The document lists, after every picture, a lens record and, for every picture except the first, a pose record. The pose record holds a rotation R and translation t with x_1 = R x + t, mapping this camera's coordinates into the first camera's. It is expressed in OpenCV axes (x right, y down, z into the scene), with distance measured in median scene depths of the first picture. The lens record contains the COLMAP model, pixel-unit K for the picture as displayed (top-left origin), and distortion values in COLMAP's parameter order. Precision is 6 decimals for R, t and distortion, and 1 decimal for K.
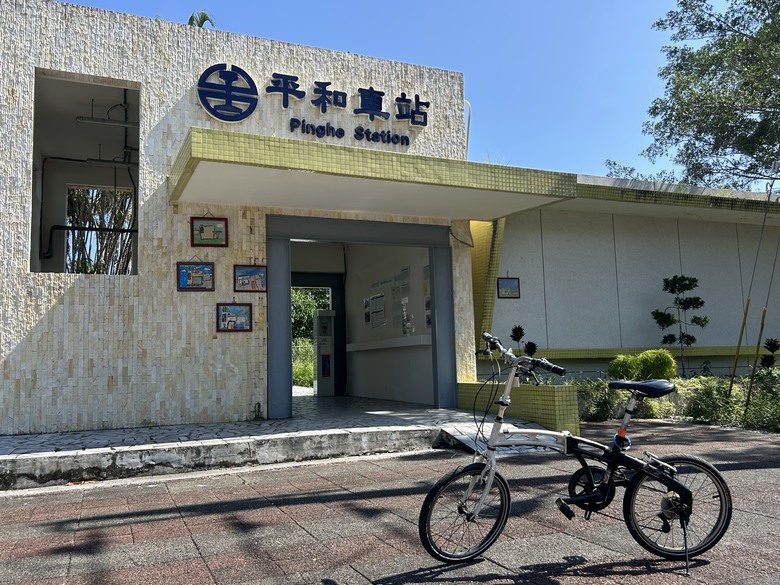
lens RADIAL K [[664.7, 0, 389.4], [0, 664.7, 292.2], [0, 0, 1]] dist [0.000707, 0.000194]
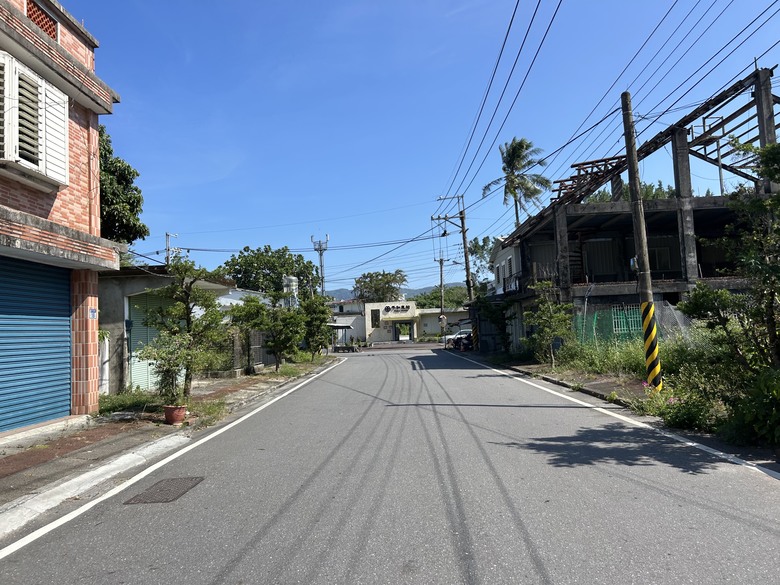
lens RADIAL K [[586.0, 0, 389.7], [0, 586.0, 292.1], [0, 0, 1]] dist [-0.017214, -0.008829]
pose [[0.901069, -0.040537, -0.431778, 3.679185], [0.060562, 0.997628, 0.032723, -0.853671], [0.429427, -0.055635, 0.901386, -7.071811]]
